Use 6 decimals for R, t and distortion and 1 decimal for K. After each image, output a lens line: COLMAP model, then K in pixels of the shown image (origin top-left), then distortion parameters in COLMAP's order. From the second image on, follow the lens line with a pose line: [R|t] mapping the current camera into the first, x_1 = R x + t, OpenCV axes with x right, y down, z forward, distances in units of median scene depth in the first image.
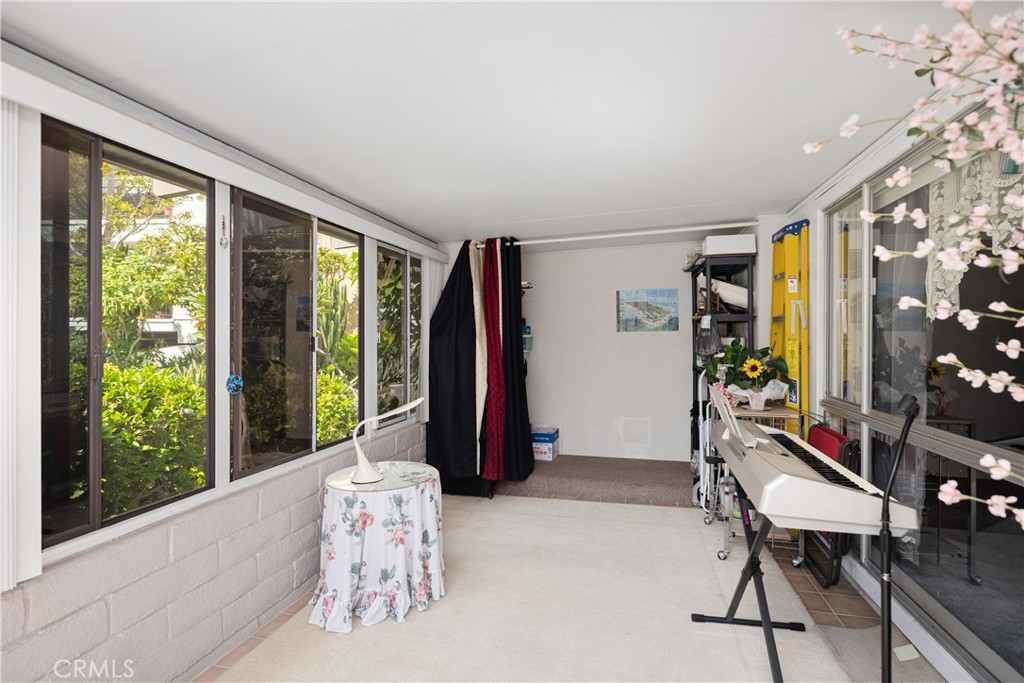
lens RADIAL K [[494.0, 0, 505.5], [0, 494.0, 341.9], [0, 0, 1]] dist [0.002418, -0.000095]
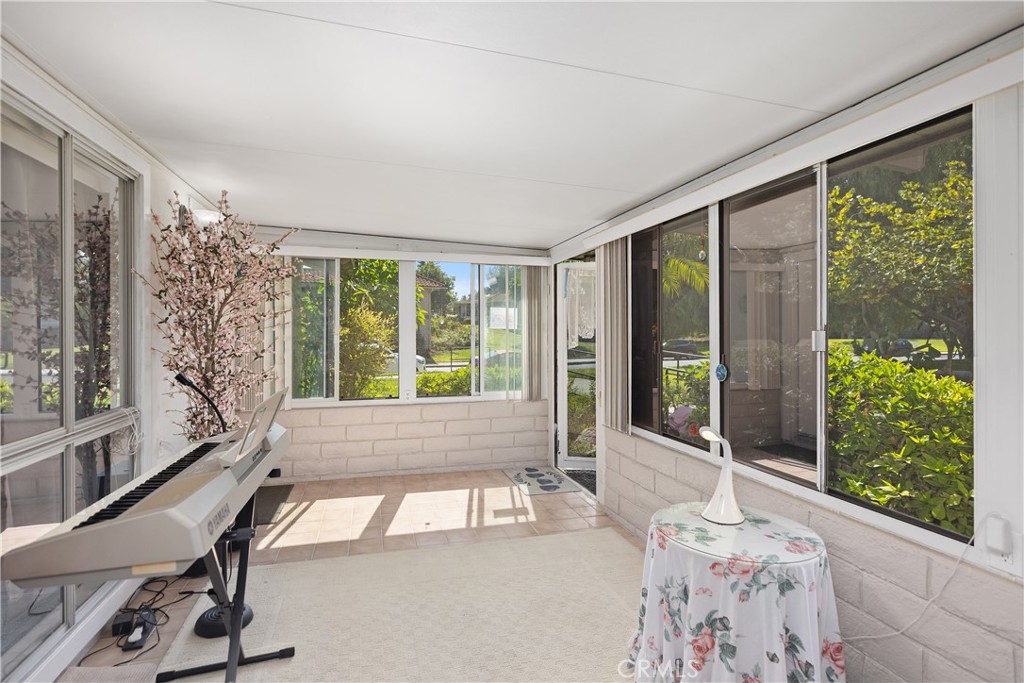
lens RADIAL K [[494.0, 0, 515.1], [0, 494.0, 334.9], [0, 0, 1]] dist [0.002418, -0.000095]
pose [[-0.857772, 0.005984, -0.513996, 0.258914], [-0.002176, 0.999881, 0.015273, -0.010699], [0.514026, 0.014219, -0.857657, 0.989997]]
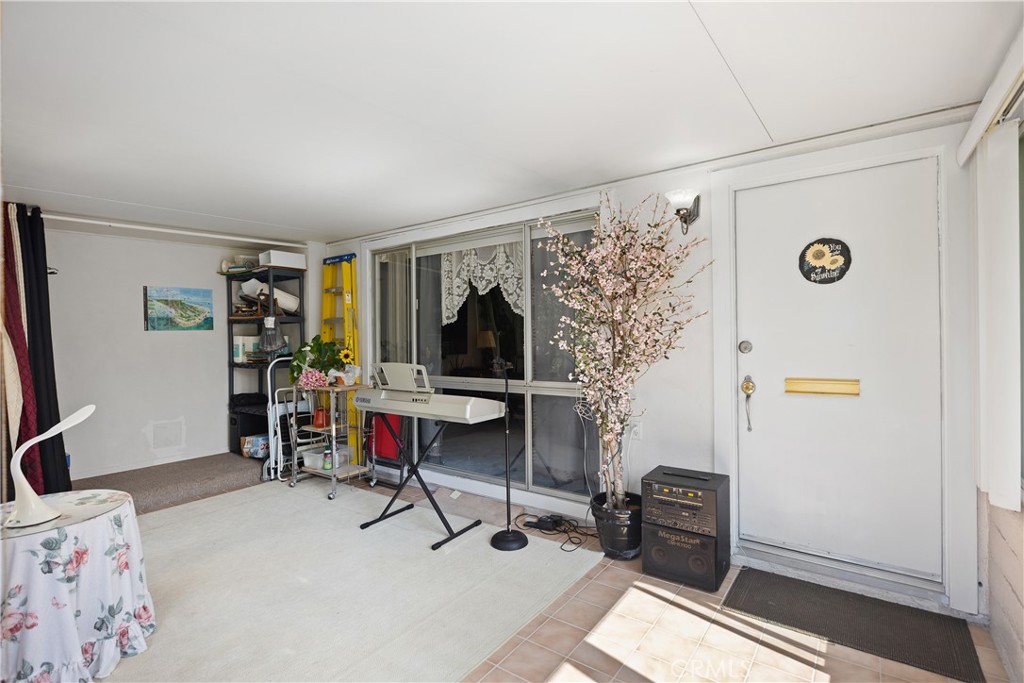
lens RADIAL K [[494.0, 0, 507.0], [0, 494.0, 339.1], [0, 0, 1]] dist [0.002418, -0.000095]
pose [[0.385629, -0.005745, 0.922636, -0.465936], [0.017664, 0.999843, -0.001157, 0.011013], [-0.922485, 0.016743, 0.385670, 0.026403]]
